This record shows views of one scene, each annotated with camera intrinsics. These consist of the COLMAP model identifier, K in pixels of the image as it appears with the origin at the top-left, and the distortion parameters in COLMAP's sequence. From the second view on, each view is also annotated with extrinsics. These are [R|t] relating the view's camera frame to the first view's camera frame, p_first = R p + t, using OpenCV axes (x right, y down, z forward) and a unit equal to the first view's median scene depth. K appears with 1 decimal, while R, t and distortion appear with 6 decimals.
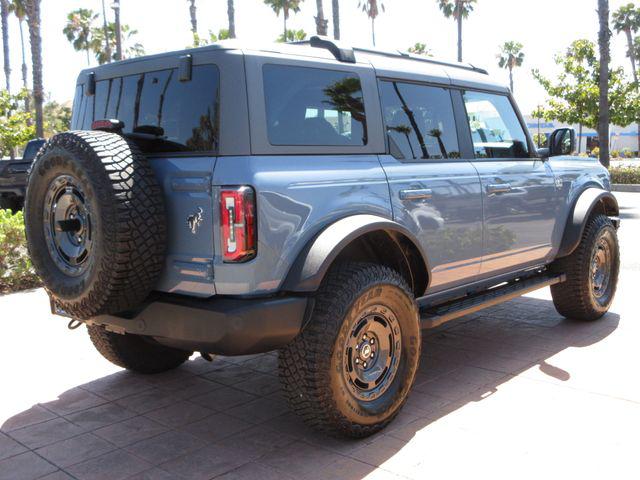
lens RADIAL K [[720.1, 0, 320.0], [0, 720.1, 240.0], [0, 0, 1]] dist [-0.007125, -0.008244]
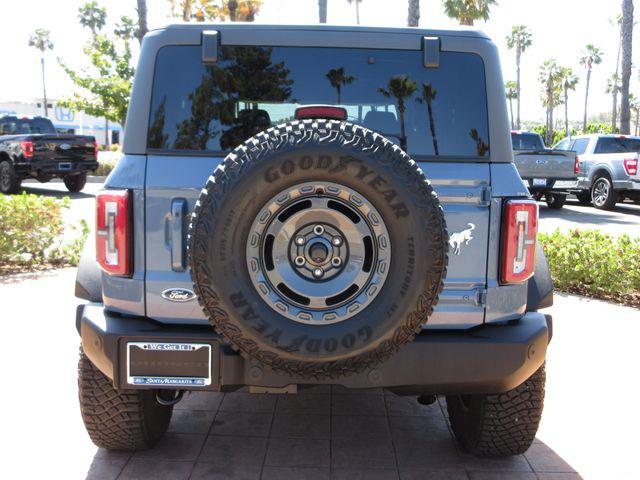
lens RADIAL K [[720.1, 0, 320.0], [0, 720.1, 240.0], [0, 0, 1]] dist [-0.007125, -0.008244]
pose [[0.730005, -0.044280, 0.682006, -0.113662], [0.035868, 0.999006, 0.026469, -0.007021], [-0.682500, 0.005139, 0.730867, 0.066040]]
